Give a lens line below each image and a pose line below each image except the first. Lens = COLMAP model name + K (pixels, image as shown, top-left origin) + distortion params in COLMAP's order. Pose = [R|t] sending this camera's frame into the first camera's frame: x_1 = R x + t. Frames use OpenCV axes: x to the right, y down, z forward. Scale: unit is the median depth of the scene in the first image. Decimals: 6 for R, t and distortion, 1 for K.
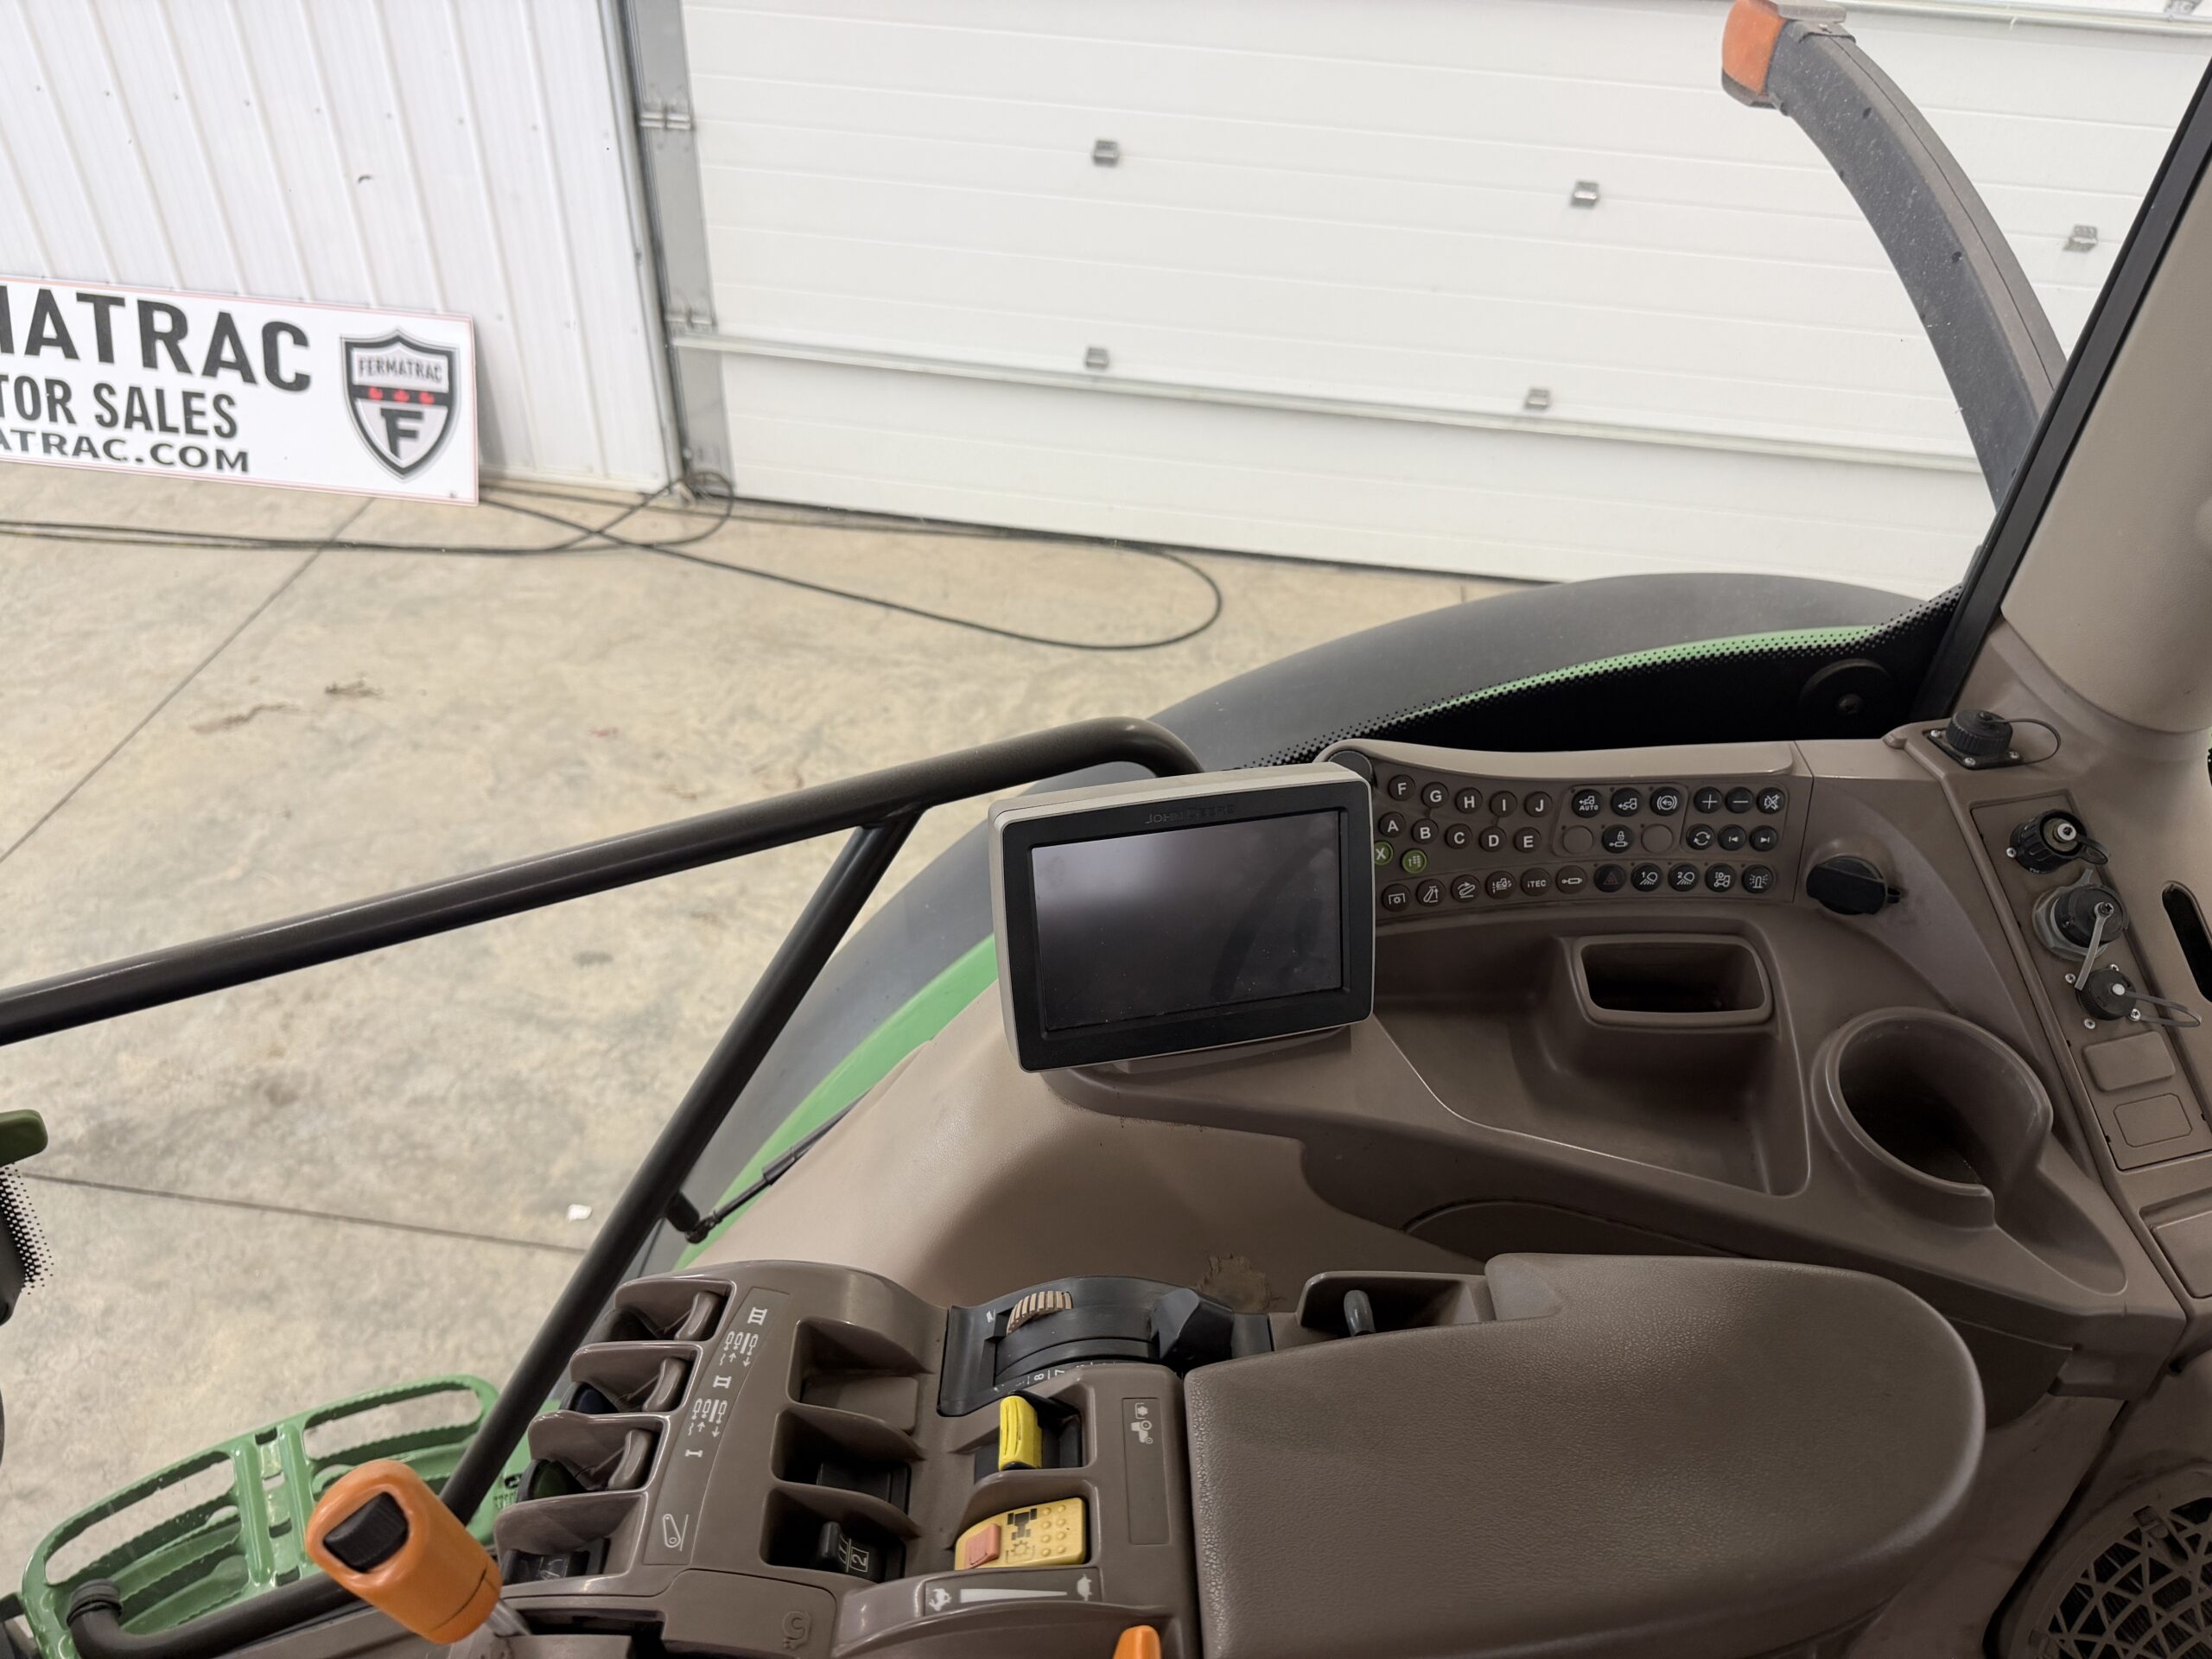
lens RADIAL K [[1578.5, 0, 1106.0], [0, 1578.5, 829.5], [0, 0, 1]] dist [0.006914, -0.010107]
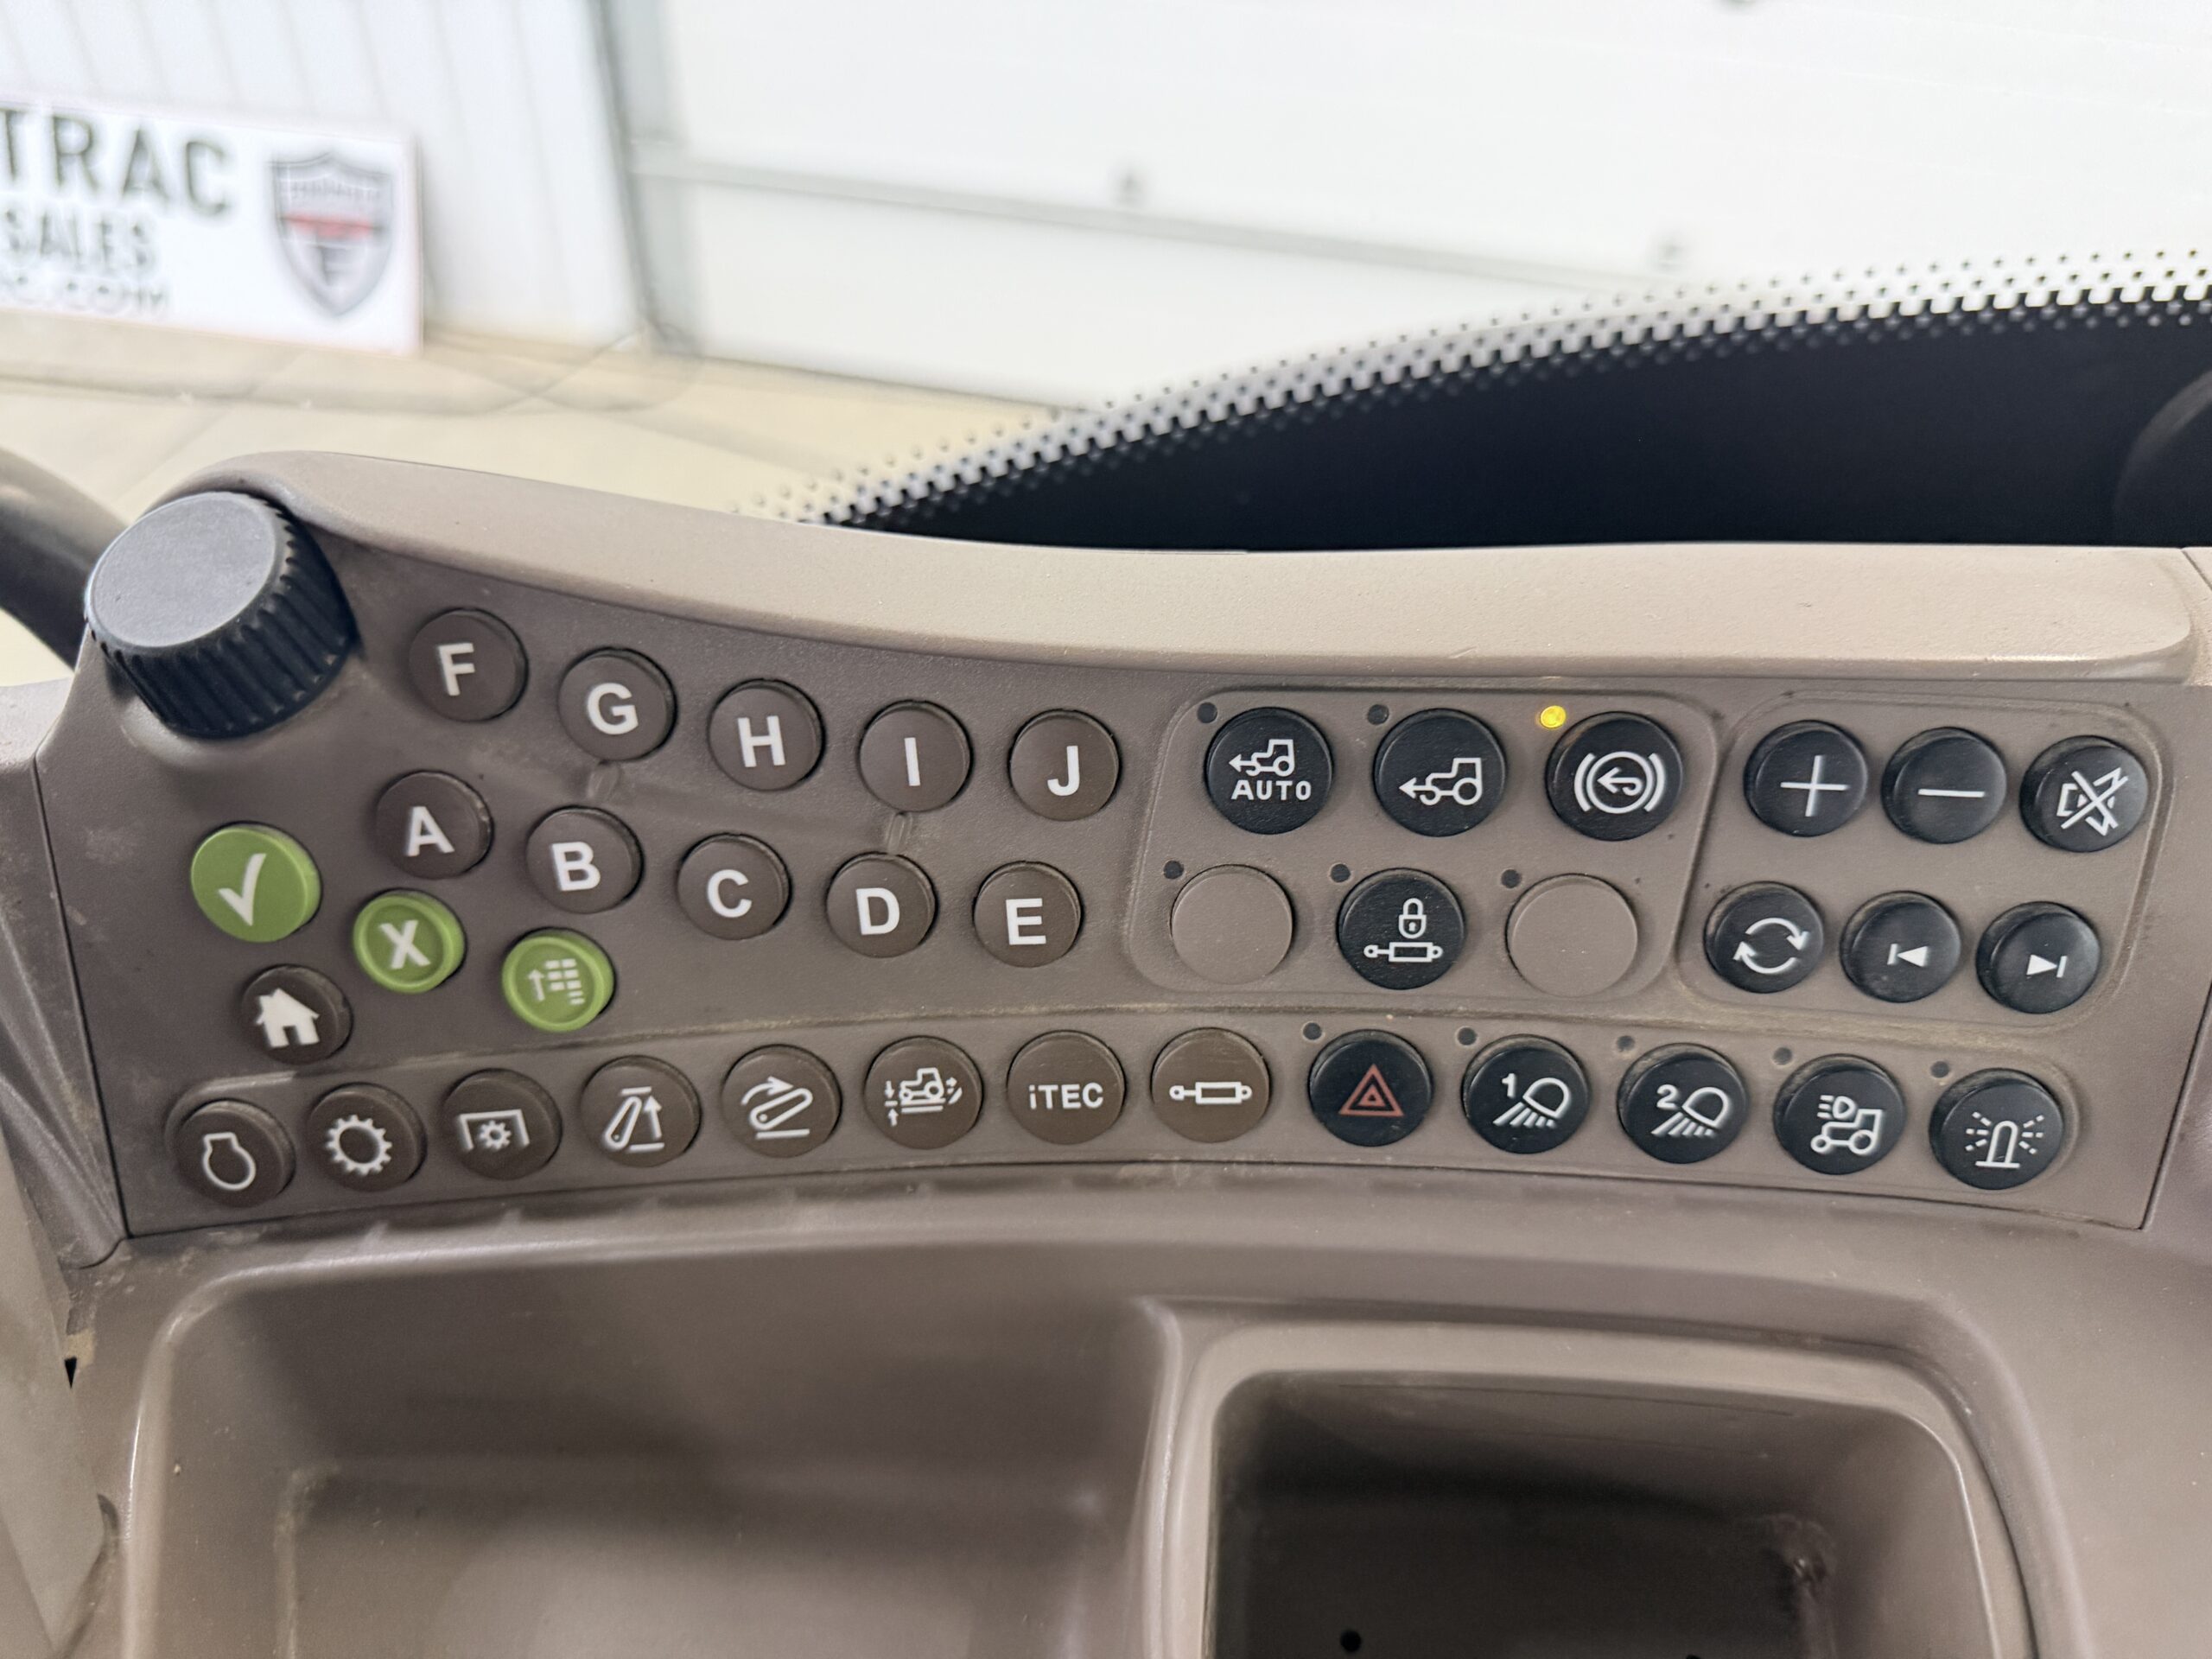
lens RADIAL K [[1802.4, 0, 1106.0], [0, 1802.4, 829.5], [0, 0, 1]] dist [-0.002041, -0.097794]
pose [[0.998485, 0.045564, -0.030855, 0.285995], [-0.044458, 0.998376, 0.035632, -0.015885], [0.032429, -0.034206, 0.998889, 0.731316]]
